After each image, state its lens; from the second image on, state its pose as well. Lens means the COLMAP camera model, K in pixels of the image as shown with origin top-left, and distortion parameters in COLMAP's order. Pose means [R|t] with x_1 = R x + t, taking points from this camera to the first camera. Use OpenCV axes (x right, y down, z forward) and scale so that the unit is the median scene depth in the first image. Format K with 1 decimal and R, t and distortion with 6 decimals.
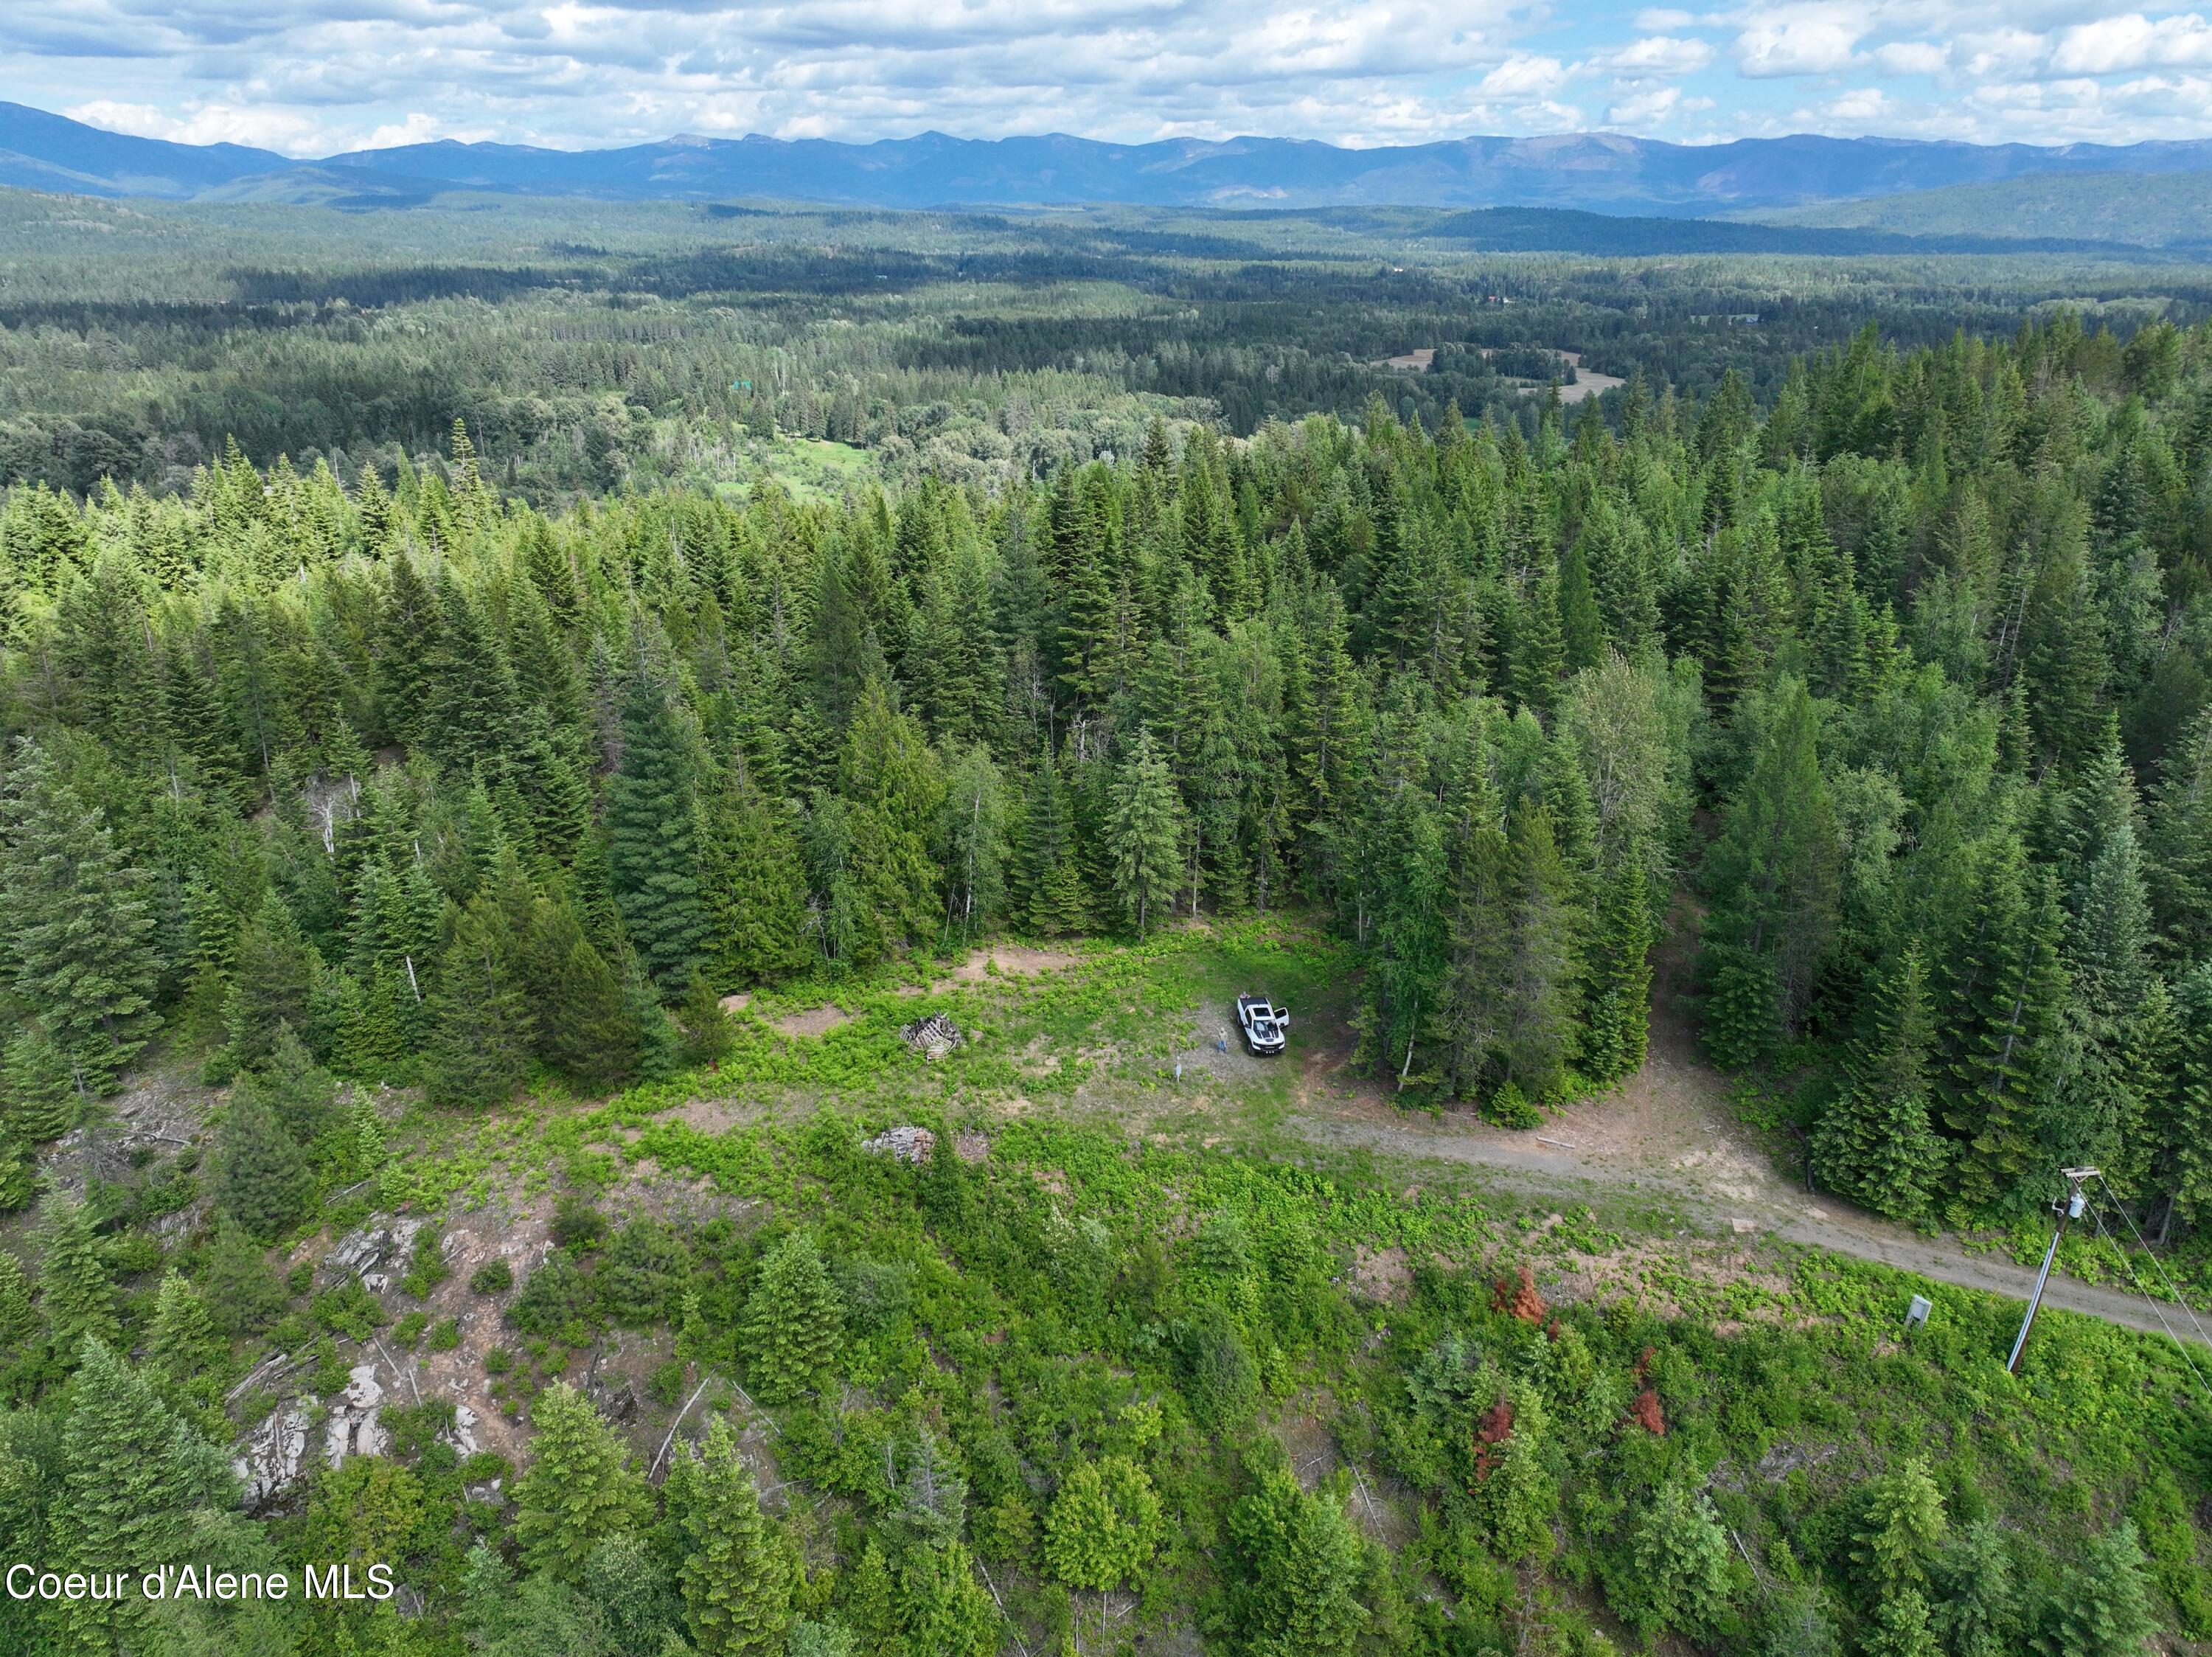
lens RADIAL K [[1552.9, 0, 1115.7], [0, 1552.9, 839.0], [0, 0, 1]] dist [-0.003350, 0.021003]
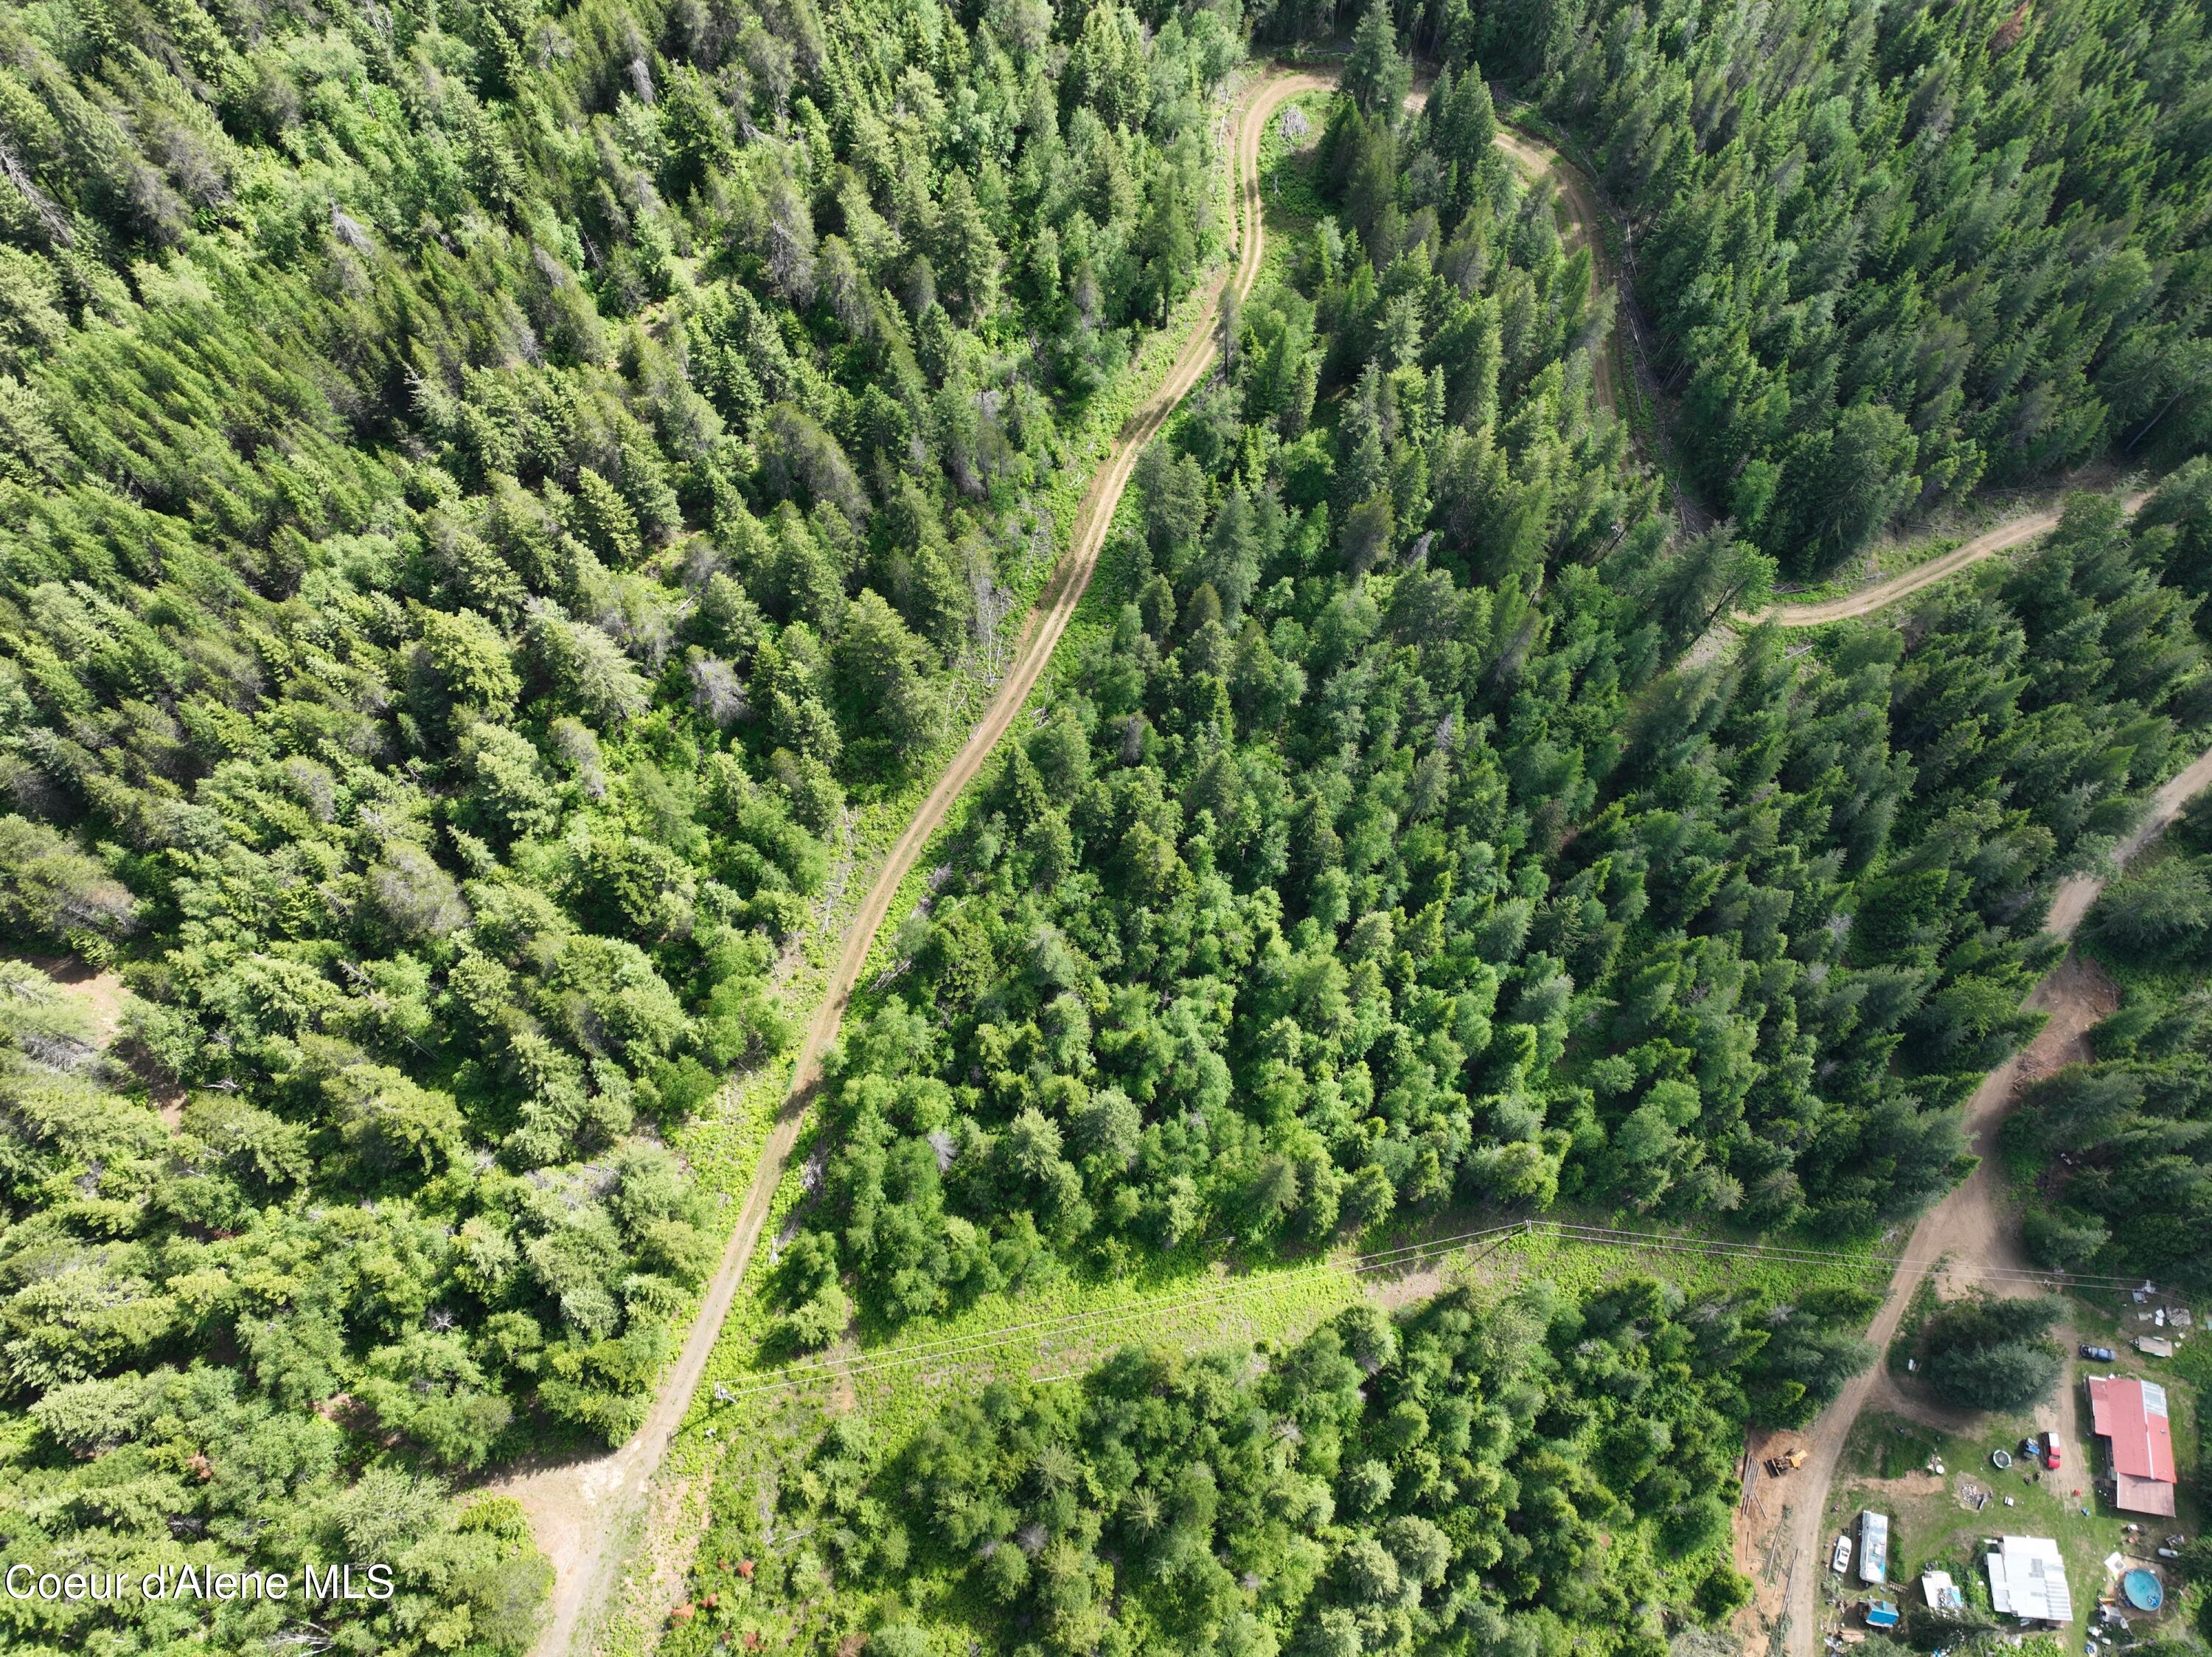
lens RADIAL K [[1552.9, 0, 1115.5], [0, 1552.9, 825.0], [0, 0, 1]] dist [-0.003350, 0.021003]
pose [[-0.010830, -0.918363, 0.395590, 0.324608], [0.366842, 0.364380, 0.855952, -1.434682], [-0.930220, 0.154388, 0.332948, -0.406716]]
